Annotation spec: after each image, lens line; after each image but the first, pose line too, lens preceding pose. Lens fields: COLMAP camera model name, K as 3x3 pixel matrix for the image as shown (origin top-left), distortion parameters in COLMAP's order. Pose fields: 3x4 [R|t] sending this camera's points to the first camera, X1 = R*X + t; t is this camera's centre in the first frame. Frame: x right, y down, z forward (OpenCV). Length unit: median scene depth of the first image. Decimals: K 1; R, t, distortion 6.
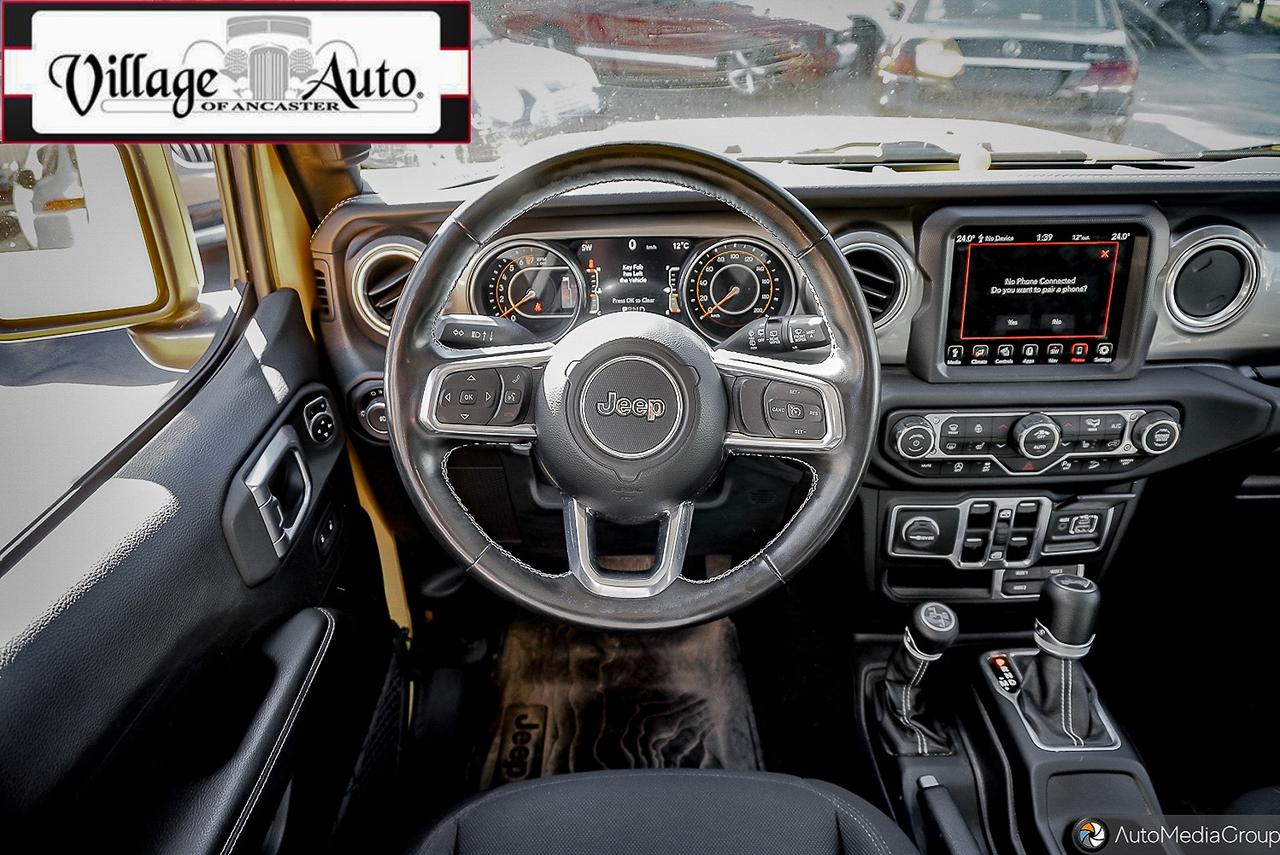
lens RADIAL K [[874.0, 0, 640.0], [0, 874.0, 427.5], [0, 0, 1]] dist [-0.040213, 0.036909]
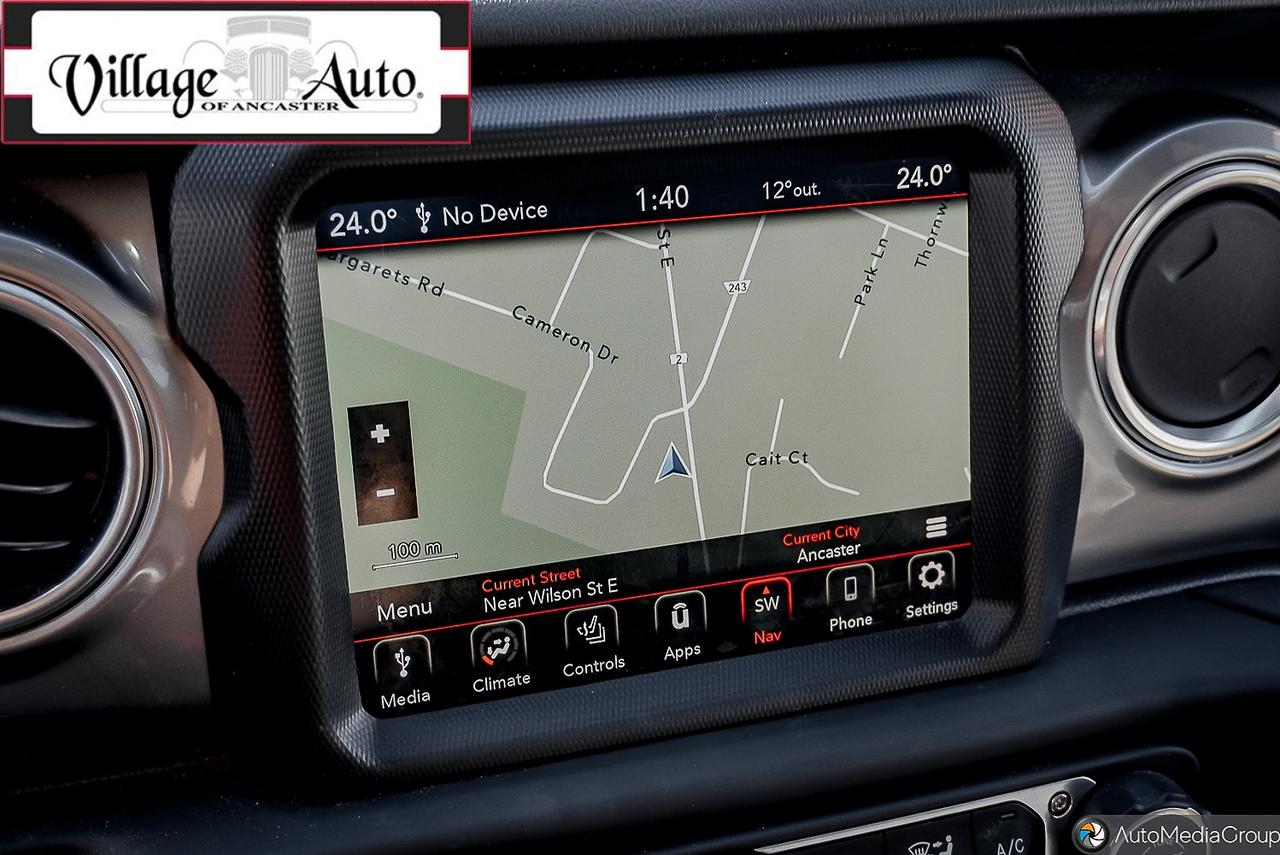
lens RADIAL K [[1636.3, 0, 640.0], [0, 1636.3, 427.5], [0, 0, 1]] dist [0.008409, -0.020935]
pose [[0.951867, -0.101982, 0.289047, 0.295352], [0.131074, 0.987884, -0.083096, -0.104680], [-0.277071, 0.116983, 0.953702, 0.510759]]
